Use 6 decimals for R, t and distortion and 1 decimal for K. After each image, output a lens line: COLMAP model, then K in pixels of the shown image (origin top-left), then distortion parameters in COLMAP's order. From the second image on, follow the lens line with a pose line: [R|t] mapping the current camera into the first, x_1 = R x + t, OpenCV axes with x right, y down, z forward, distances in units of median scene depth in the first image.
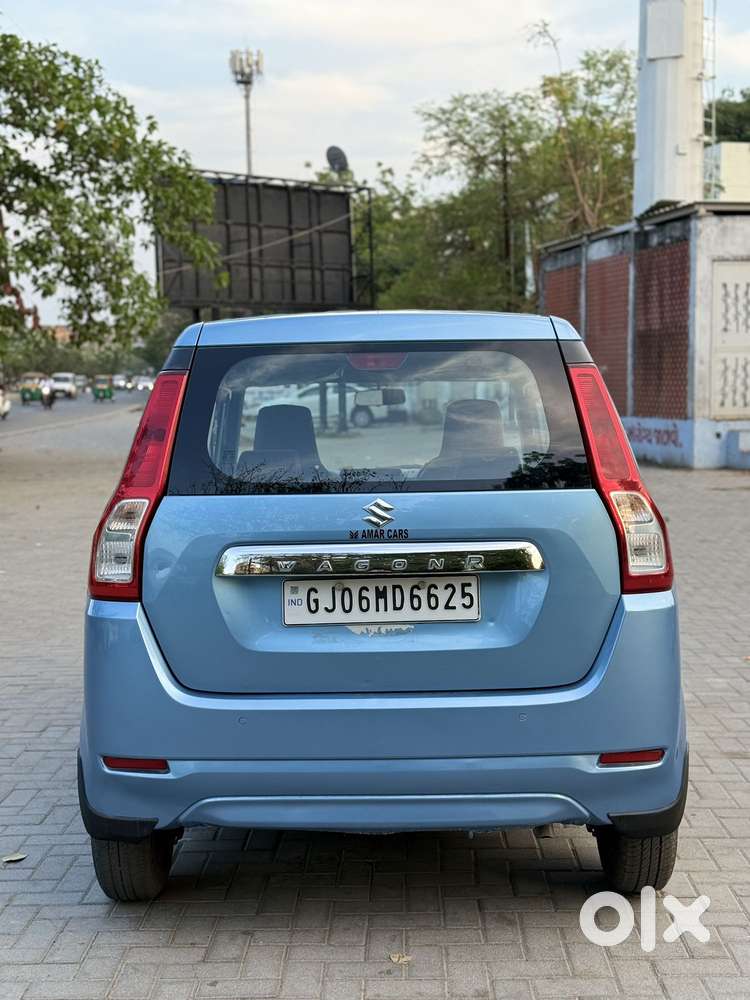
lens RADIAL K [[1402.0, 0, 377.8], [0, 1402.0, 498.5], [0, 0, 1]] dist [0.082139, 0.000000]
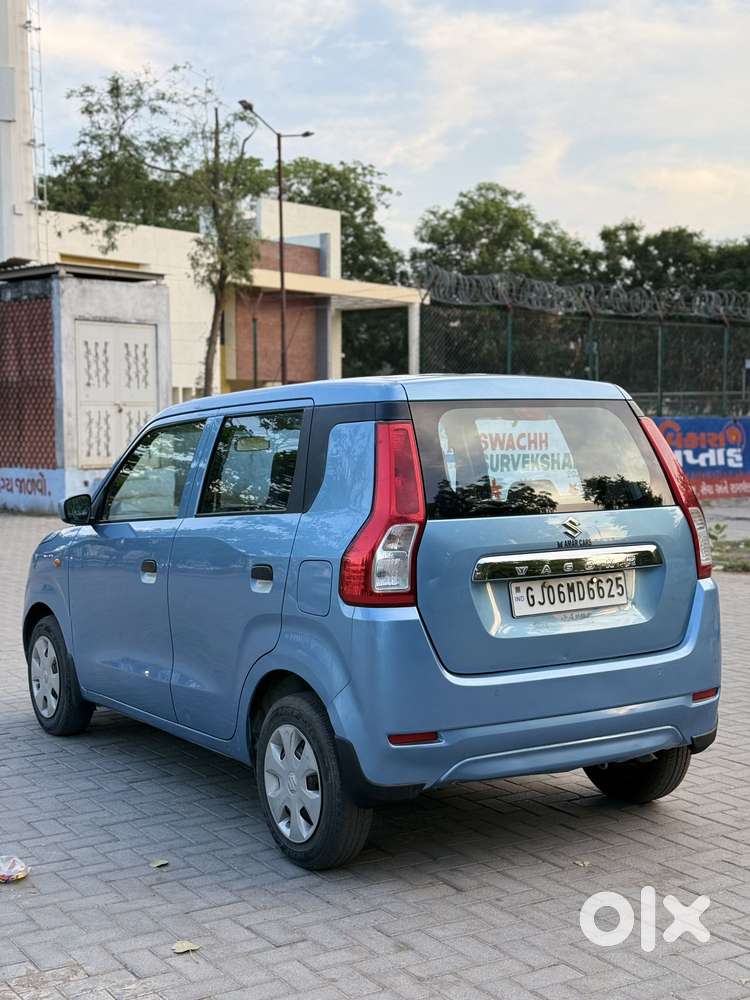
lens RADIAL K [[1402.0, 0, 378.5], [0, 1402.0, 502.8], [0, 0, 1]] dist [0.082139, 0.000000]
pose [[0.830497, -0.019414, 0.556684, -0.165863], [0.038353, 0.999014, -0.022378, 0.001792], [-0.555701, 0.039935, 0.830423, -0.001363]]
